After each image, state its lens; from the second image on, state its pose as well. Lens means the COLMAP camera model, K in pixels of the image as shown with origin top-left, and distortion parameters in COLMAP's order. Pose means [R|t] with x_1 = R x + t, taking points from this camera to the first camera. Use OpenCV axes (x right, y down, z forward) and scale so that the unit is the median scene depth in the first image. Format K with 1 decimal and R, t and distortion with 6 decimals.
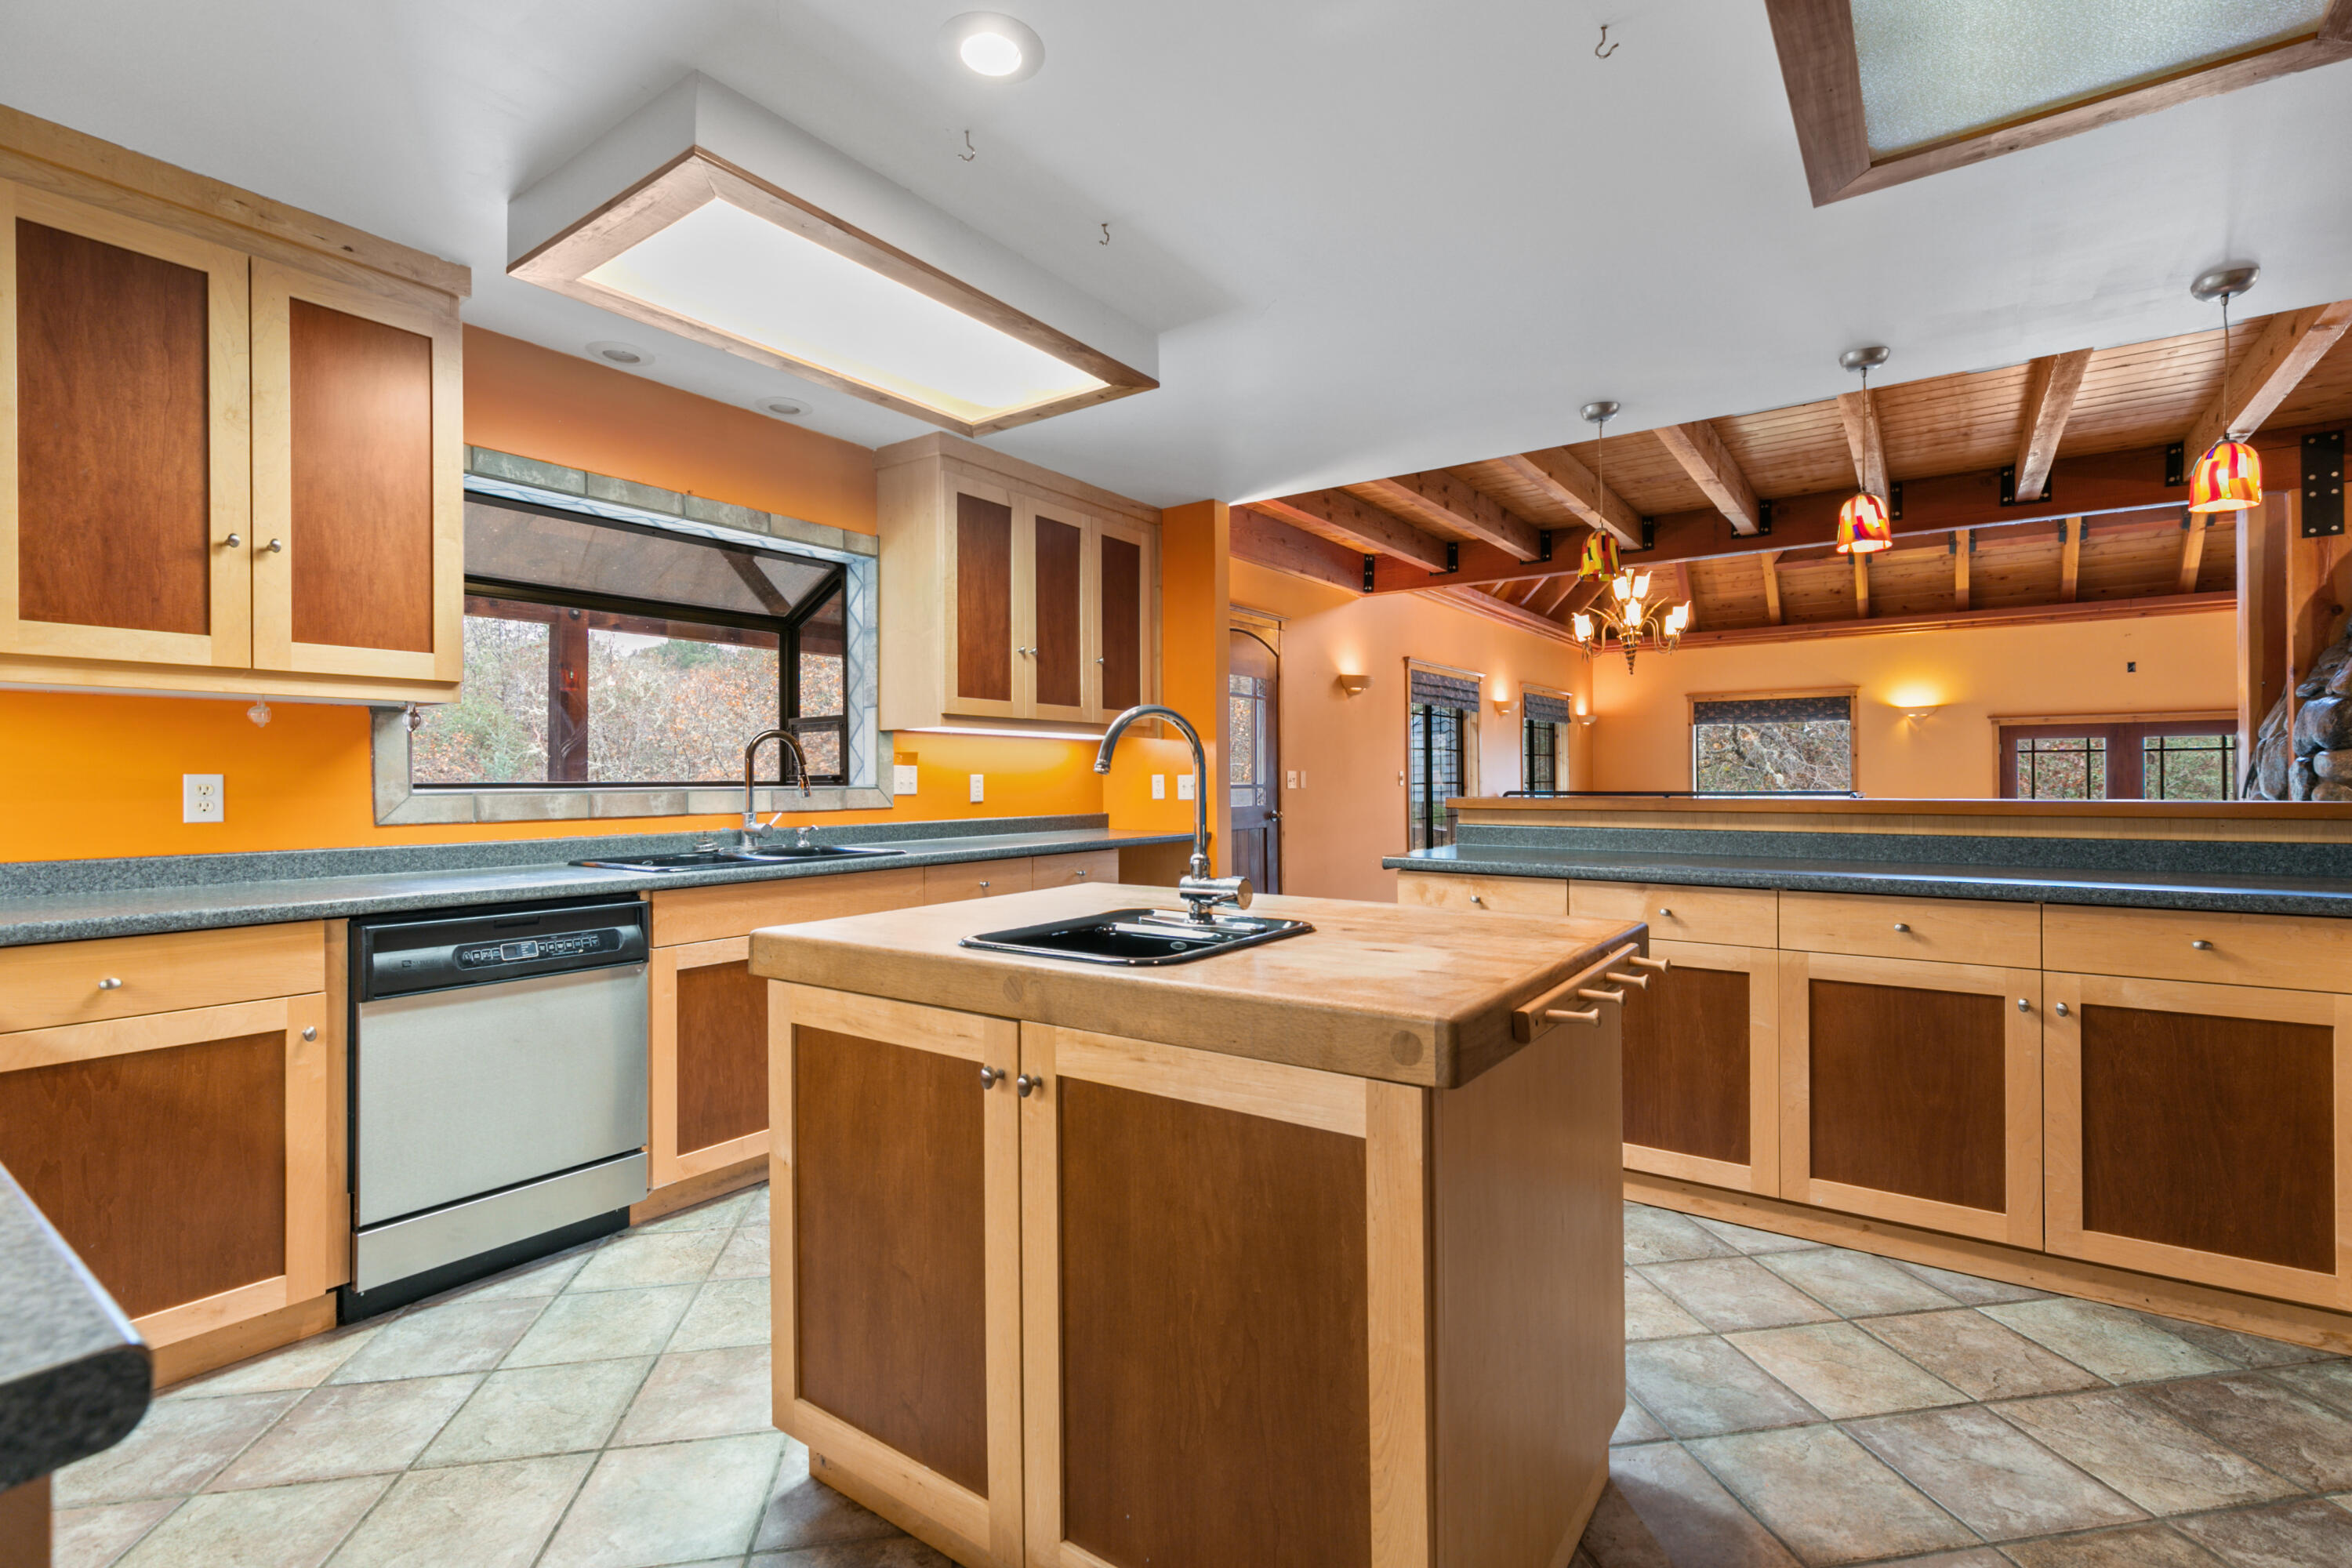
lens RADIAL K [[1050.5, 0, 1197.0], [0, 1050.5, 783.2], [0, 0, 1]] dist [0.009808, -0.002388]
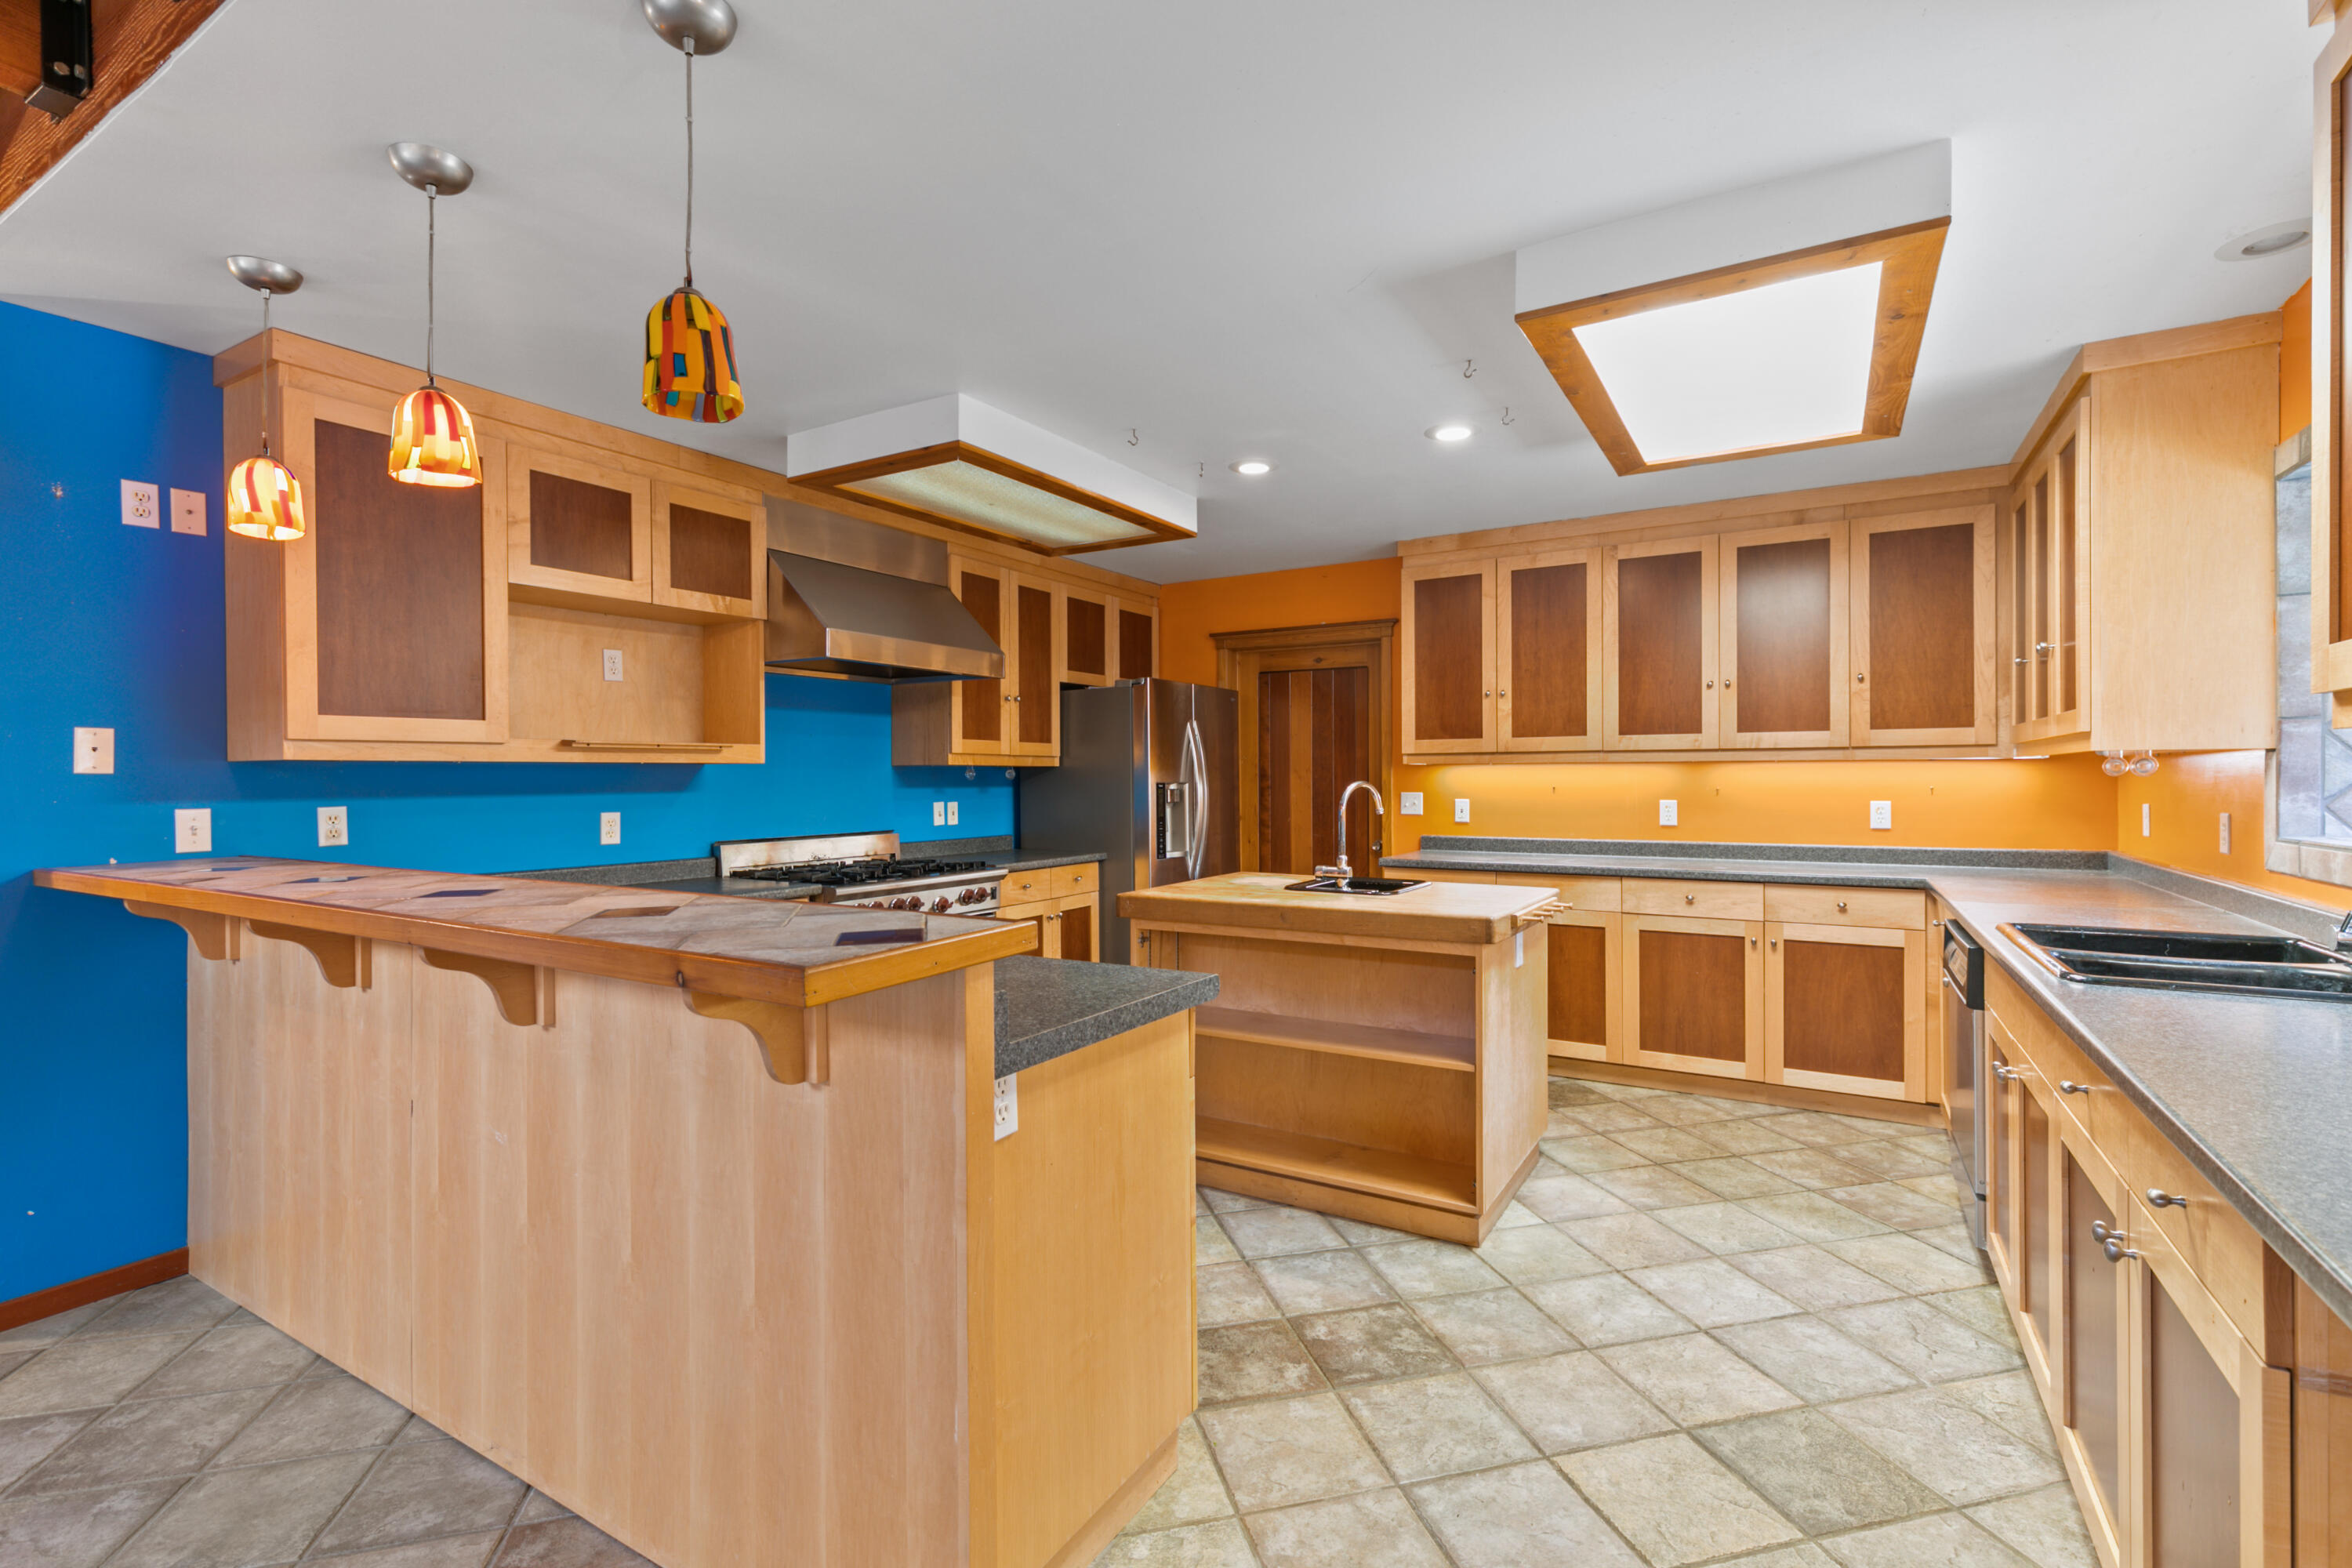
lens RADIAL K [[1050.5, 0, 1180.4], [0, 1050.5, 791.7], [0, 0, 1]] dist [0.009808, -0.002388]
pose [[-0.997414, 0.009220, -0.071276, 0.106641], [0.008066, 0.999832, 0.016465, -0.020878], [0.071416, 0.015848, -0.997321, 0.695567]]
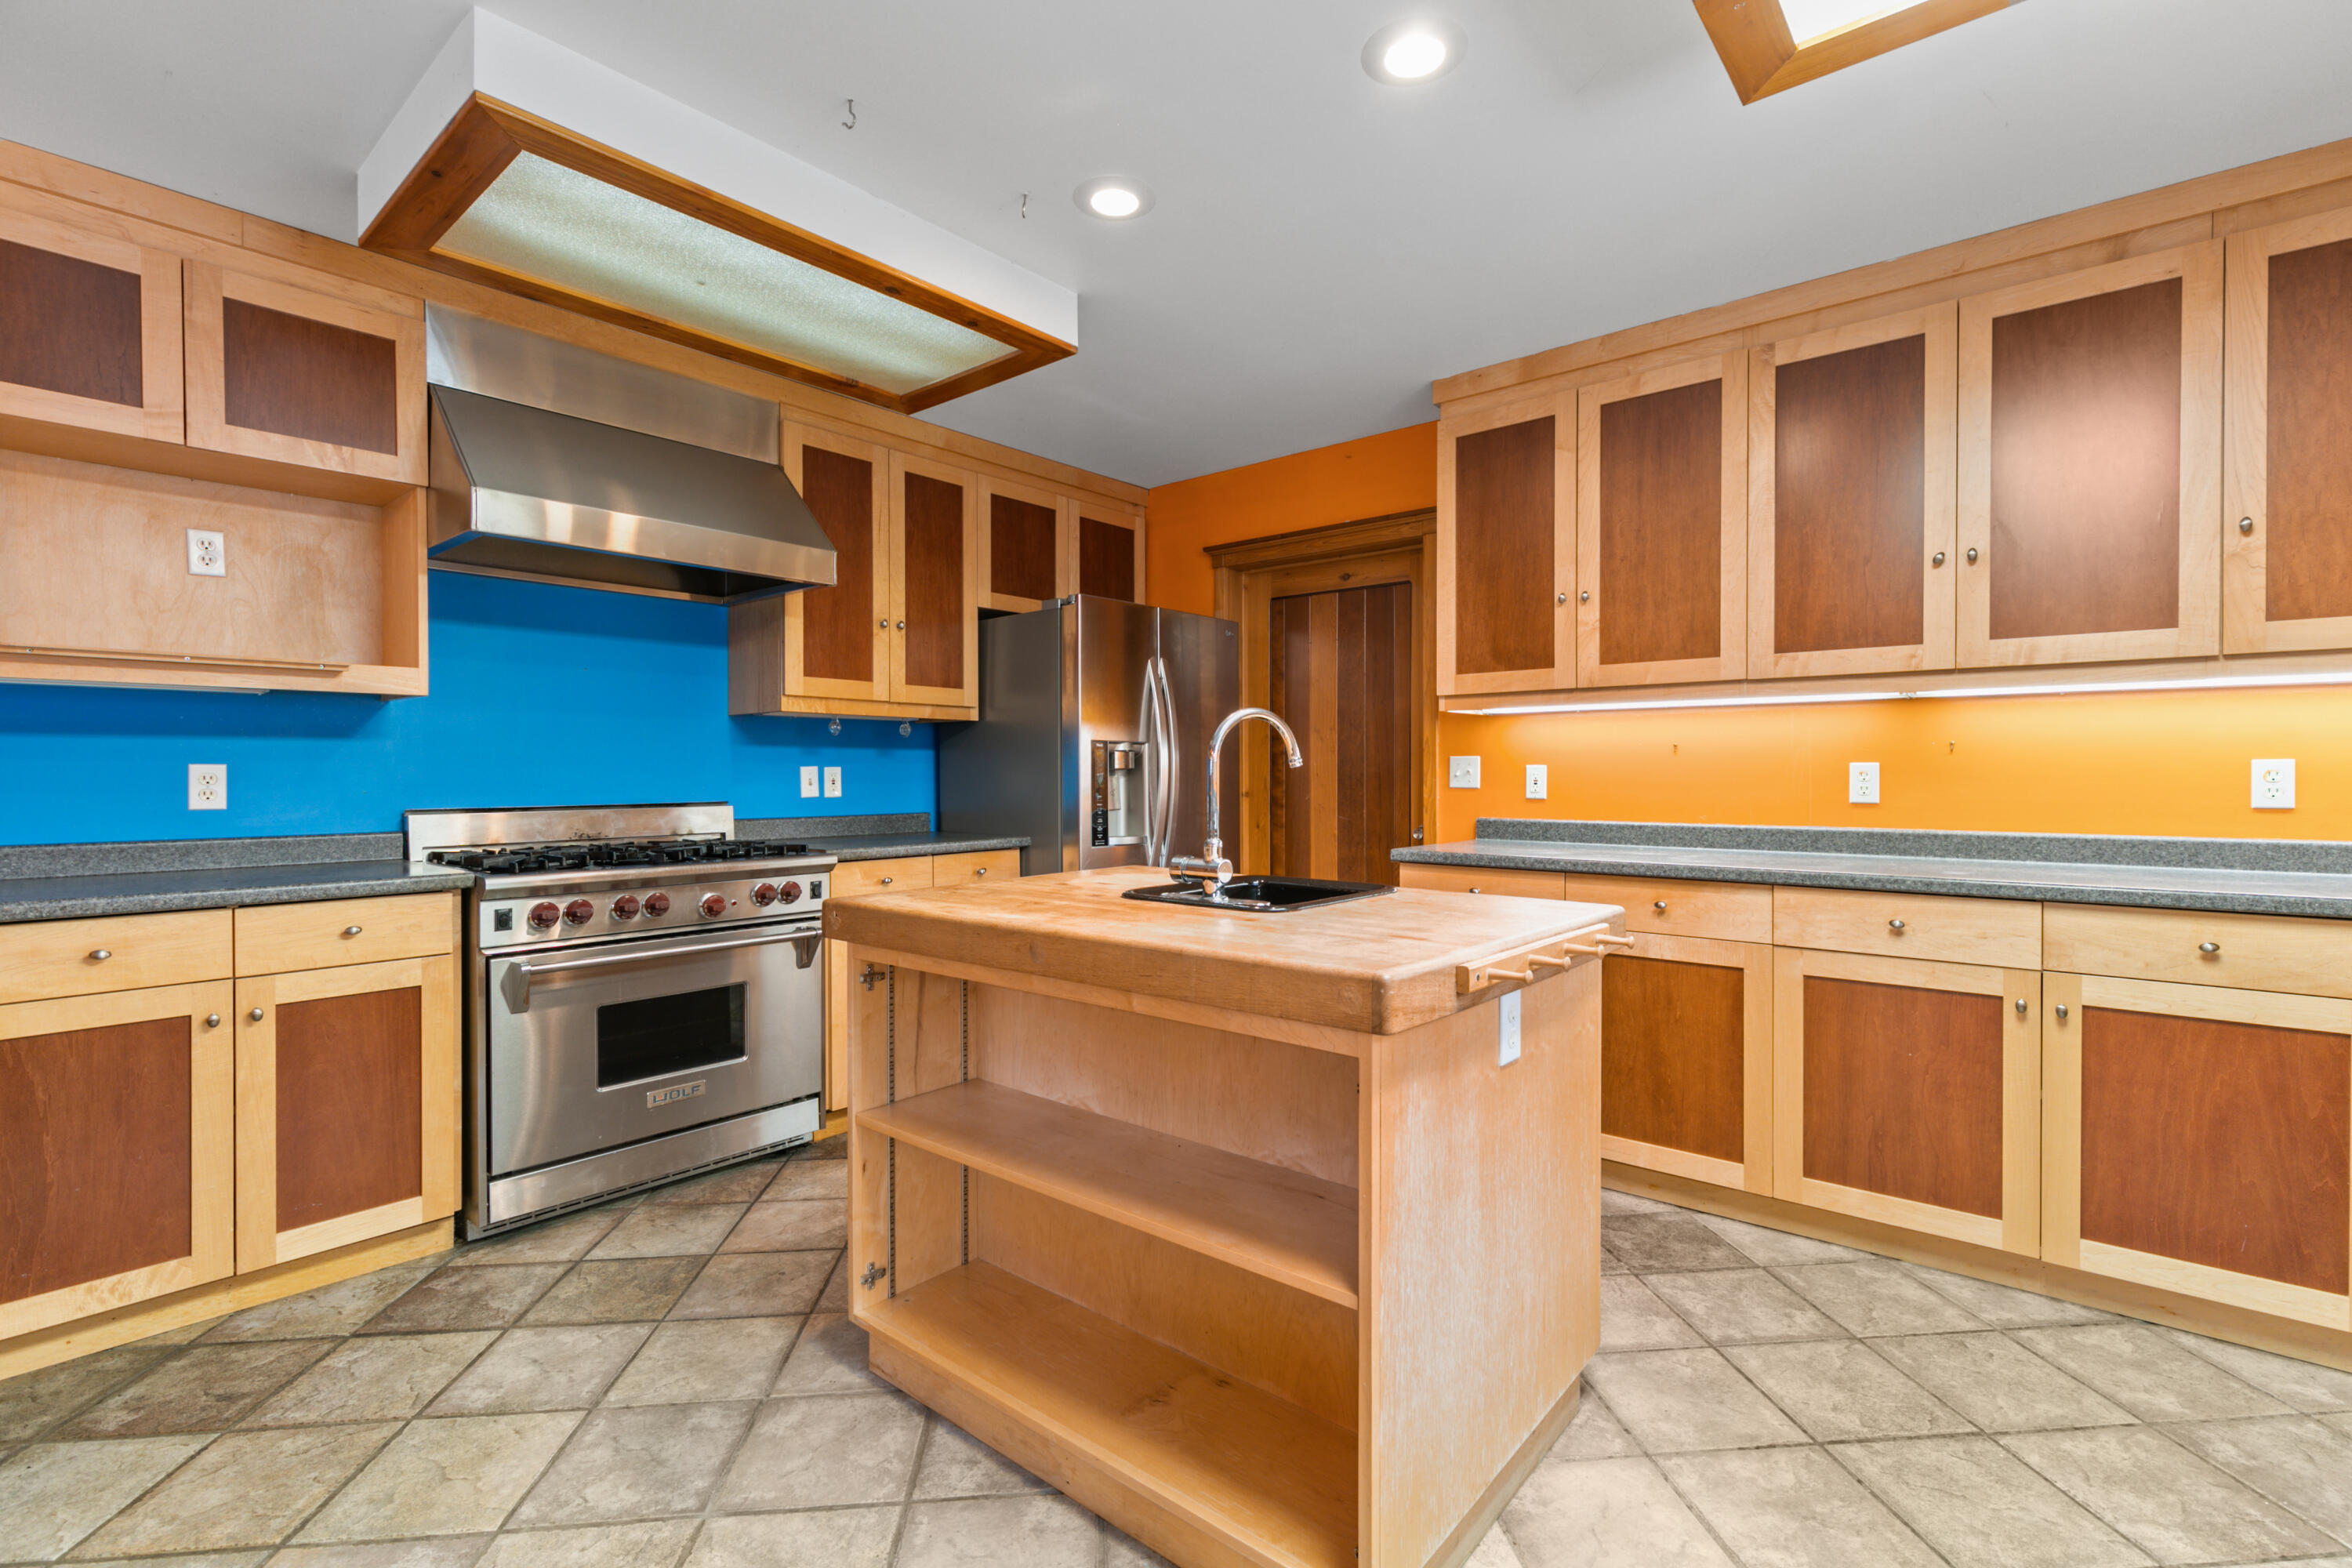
lens RADIAL K [[1050.5, 0, 1182.3], [0, 1050.5, 788.4], [0, 0, 1]] dist [0.009808, -0.002388]
pose [[-0.996059, 0.003631, 0.088614, -0.013733], [0.005282, 0.999817, 0.018401, -0.001710], [-0.088531, 0.018797, -0.995896, 0.497815]]
